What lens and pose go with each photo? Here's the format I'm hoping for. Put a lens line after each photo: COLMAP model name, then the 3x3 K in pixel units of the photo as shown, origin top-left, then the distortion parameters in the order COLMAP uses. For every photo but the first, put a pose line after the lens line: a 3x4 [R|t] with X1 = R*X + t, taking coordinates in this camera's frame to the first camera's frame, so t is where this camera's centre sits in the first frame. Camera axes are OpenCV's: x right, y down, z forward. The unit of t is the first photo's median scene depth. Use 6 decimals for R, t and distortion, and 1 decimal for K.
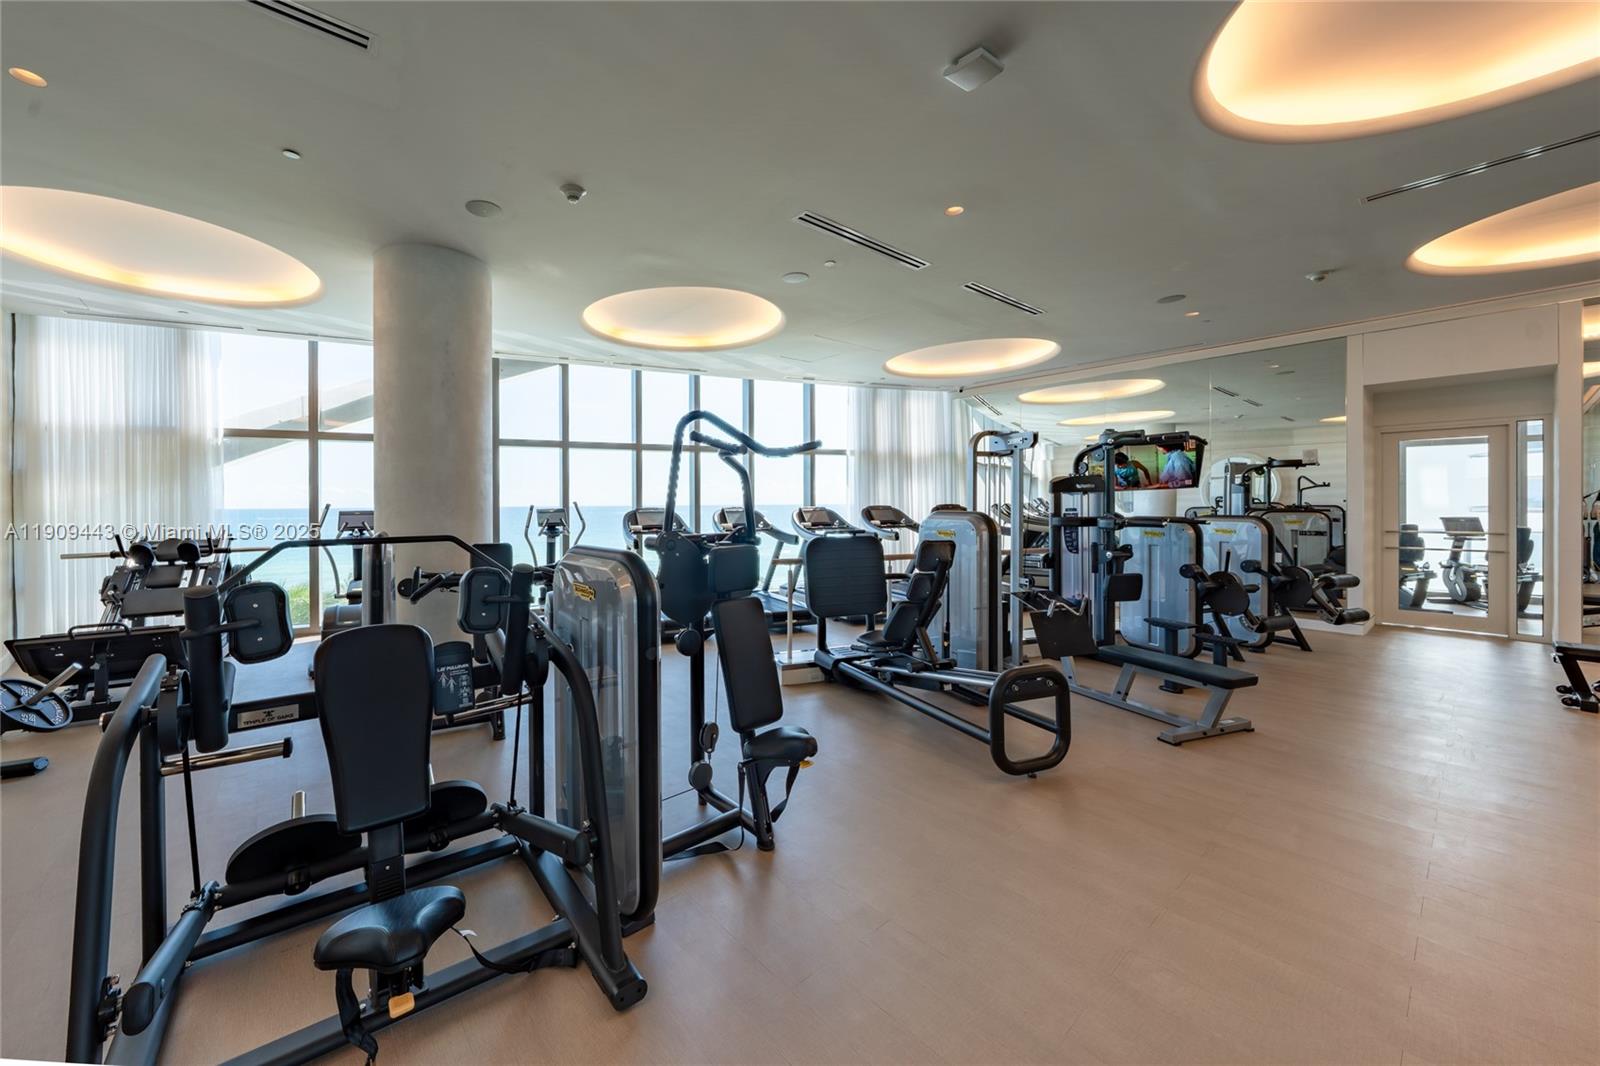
lens RADIAL K [[551.8, 0, 798.4], [0, 551.8, 504.6], [0, 0, 1]] dist [0.000364, 0.000040]
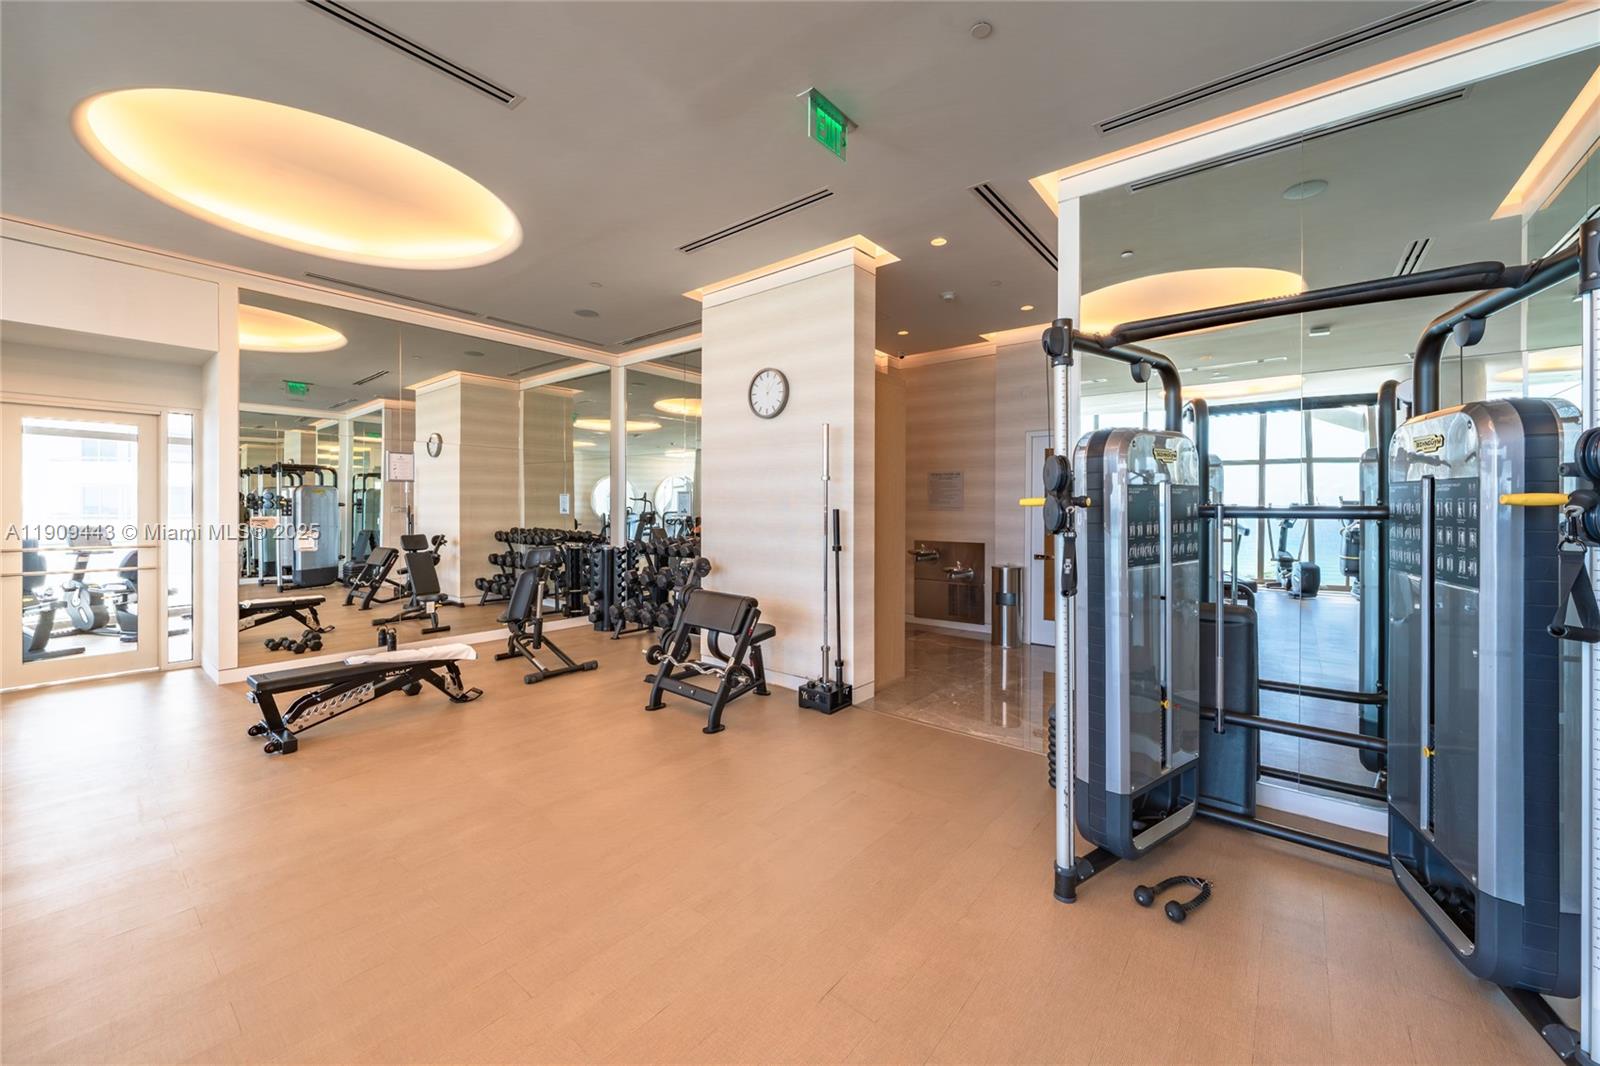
lens RADIAL K [[637.1, 0, 798.3], [0, 637.1, 511.1], [0, 0, 1]] dist [-0.000339, -0.000102]
pose [[-0.159312, 0.004760, 0.987217, 0.110792], [0.000523, 0.999989, -0.004737, 0.003784], [-0.987228, -0.000239, -0.159313, 0.124546]]
